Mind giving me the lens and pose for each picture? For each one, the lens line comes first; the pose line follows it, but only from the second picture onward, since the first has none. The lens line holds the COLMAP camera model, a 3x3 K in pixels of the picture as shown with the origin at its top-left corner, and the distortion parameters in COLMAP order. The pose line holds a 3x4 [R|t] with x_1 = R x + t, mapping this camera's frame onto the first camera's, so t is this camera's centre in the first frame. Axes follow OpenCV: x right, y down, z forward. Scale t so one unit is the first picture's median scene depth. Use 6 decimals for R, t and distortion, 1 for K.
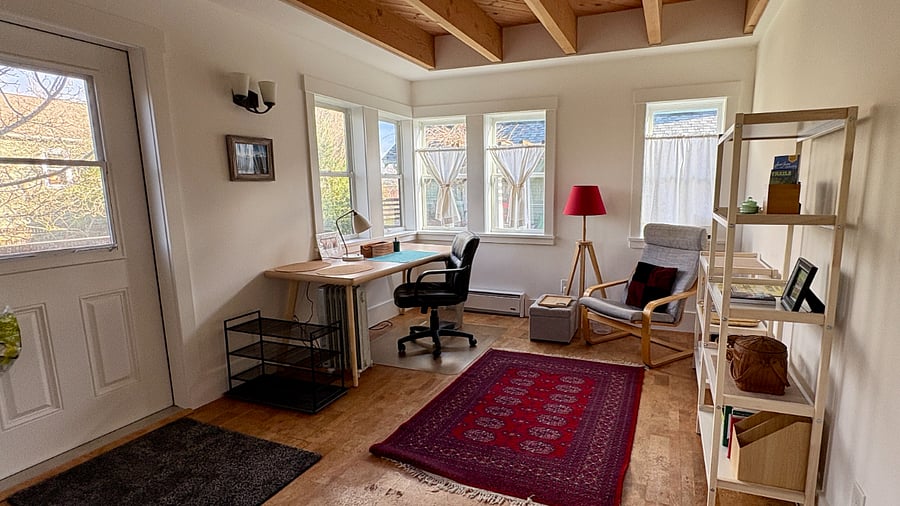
lens RADIAL K [[407.3, 0, 450.0], [0, 407.3, 253.0], [0, 0, 1]] dist [-0.000441, 0.000129]
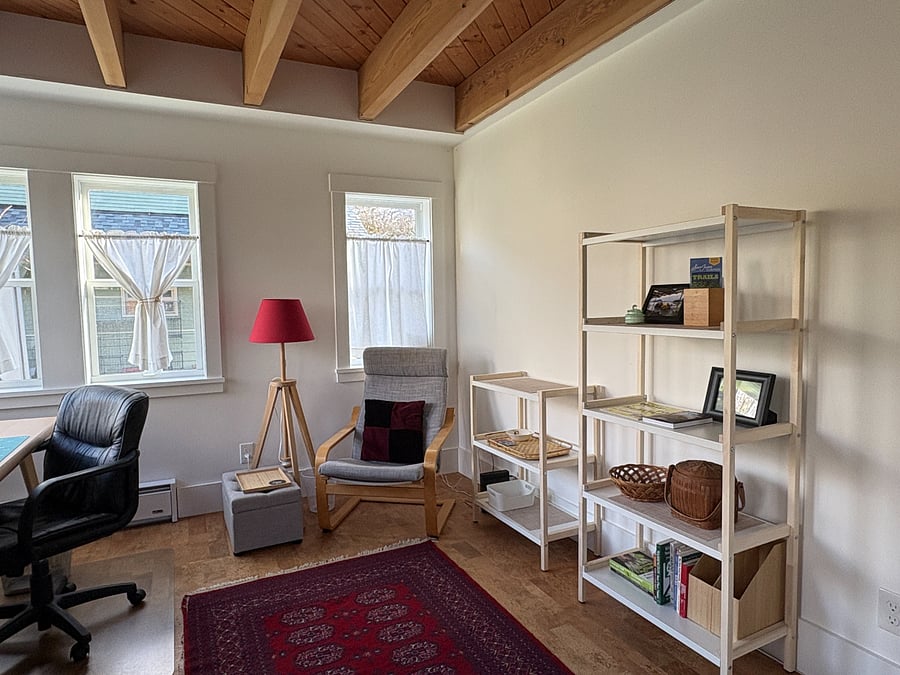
lens RADIAL K [[550.3, 0, 450.0], [0, 550.3, 337.5], [0, 0, 1]] dist [0.005621, 0.002810]
pose [[0.688058, -0.051784, 0.723805, -0.152103], [0.125196, 0.990965, -0.048116, -0.023306], [-0.714774, 0.123724, 0.688325, 0.182869]]
